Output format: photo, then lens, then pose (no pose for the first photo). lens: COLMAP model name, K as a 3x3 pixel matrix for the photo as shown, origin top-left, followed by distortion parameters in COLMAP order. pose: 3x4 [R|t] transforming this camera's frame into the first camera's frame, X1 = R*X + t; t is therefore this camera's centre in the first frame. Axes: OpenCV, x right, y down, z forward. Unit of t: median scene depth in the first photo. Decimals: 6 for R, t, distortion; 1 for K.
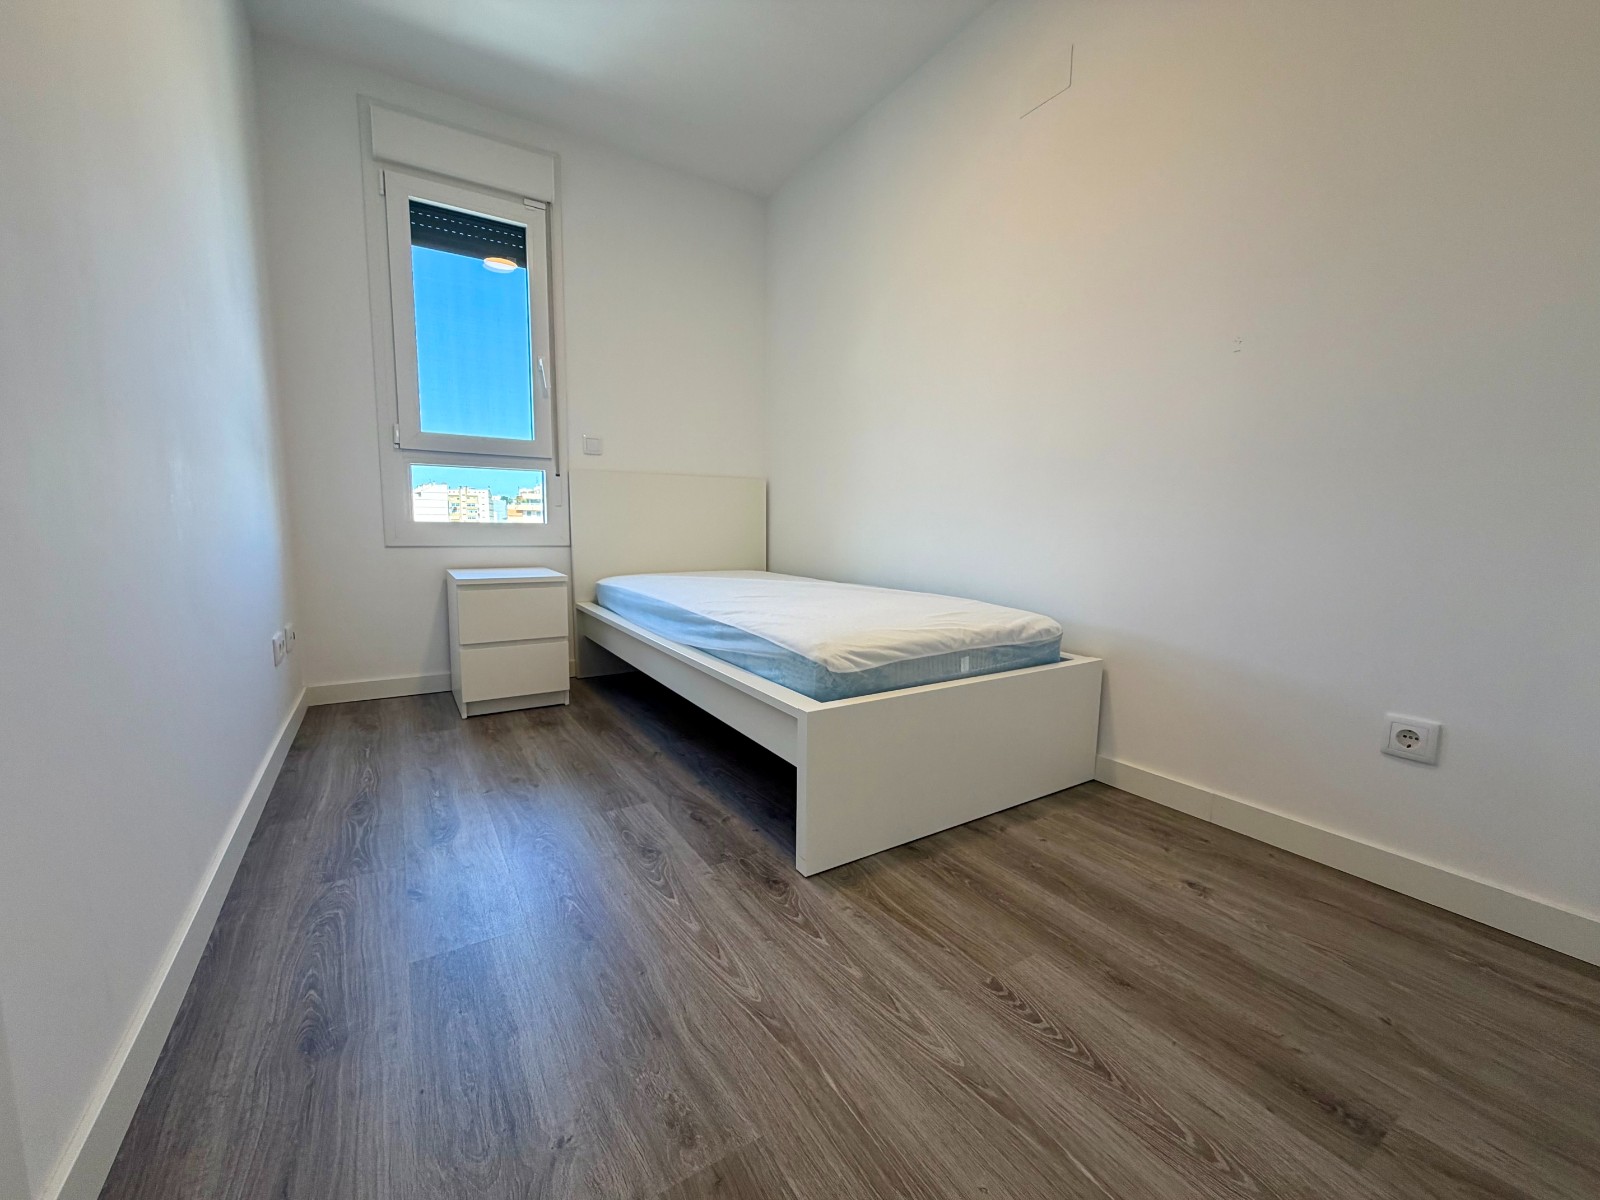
lens RADIAL K [[631.7, 0, 793.5], [0, 631.7, 604.7], [0, 0, 1]] dist [0.002266, 0.000186]
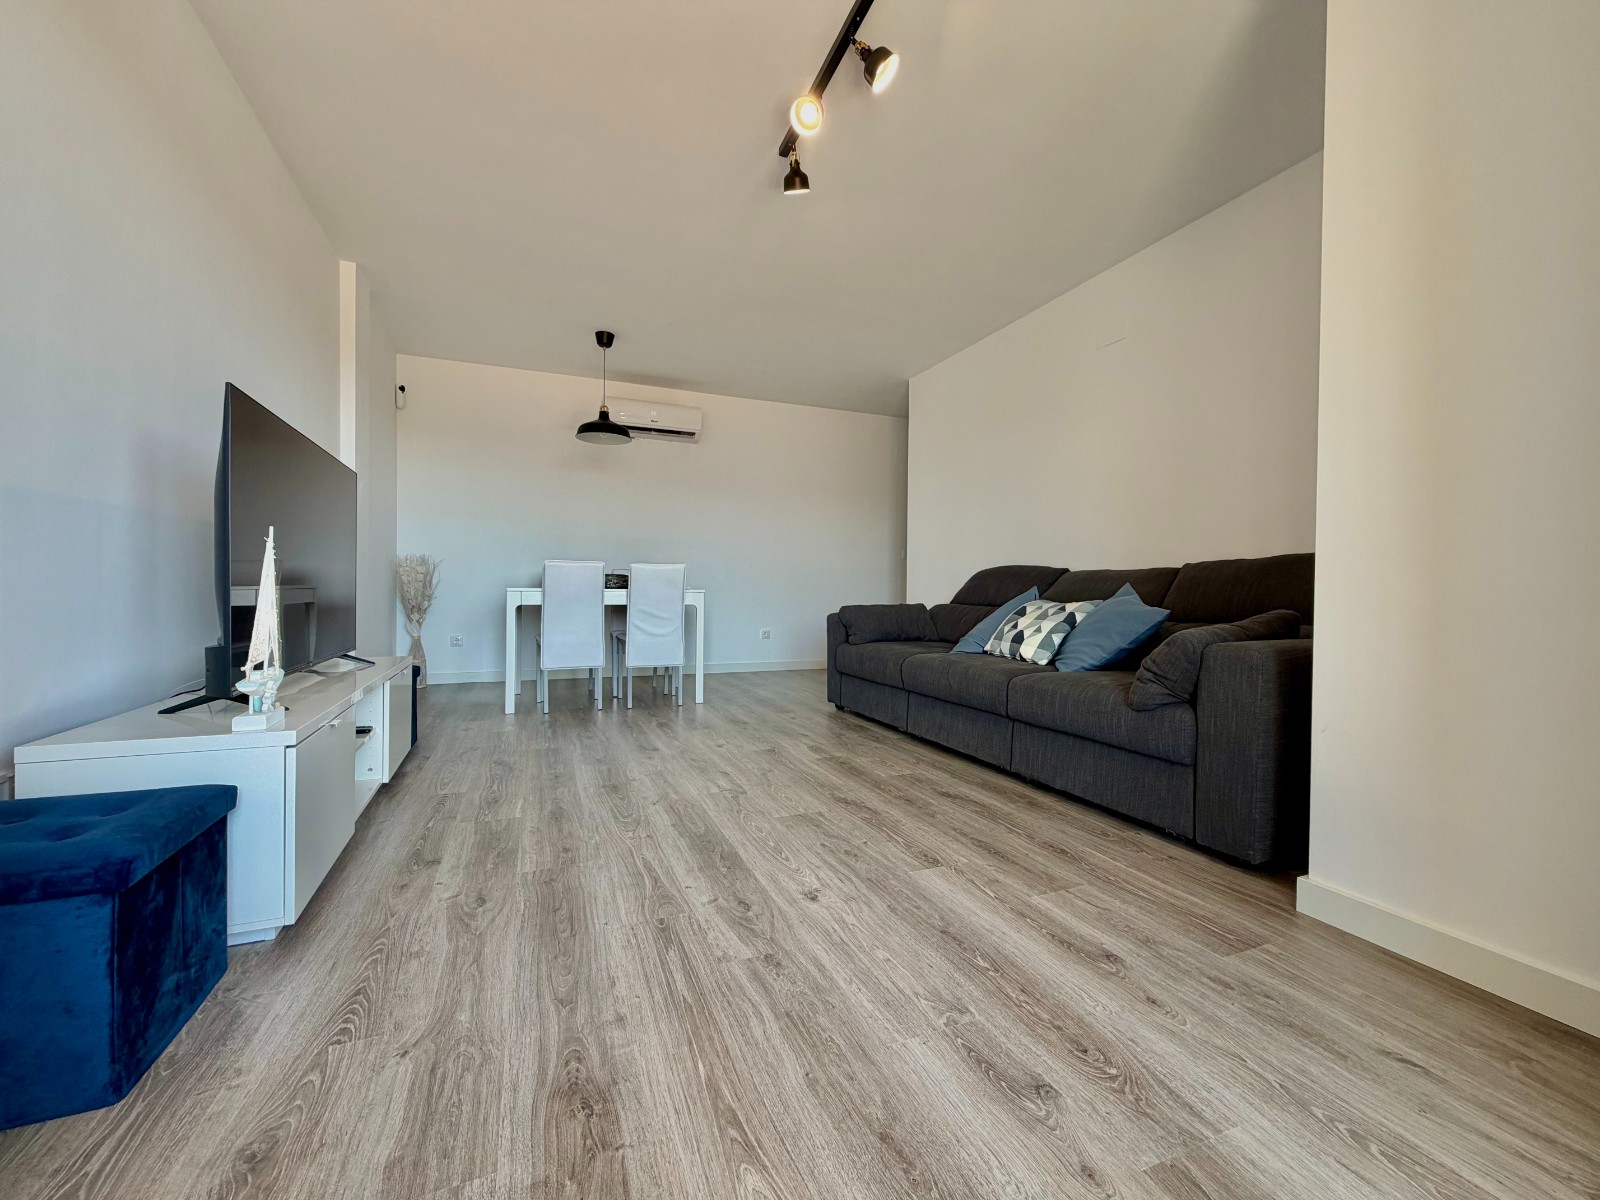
lens RADIAL K [[631.7, 0, 789.3], [0, 631.7, 588.2], [0, 0, 1]] dist [0.002266, 0.000186]
pose [[-0.982147, -0.004953, 0.188051, -0.412819], [0.019242, 0.991765, 0.126616, -0.232420], [-0.187130, 0.127974, -0.973964, 1.948230]]
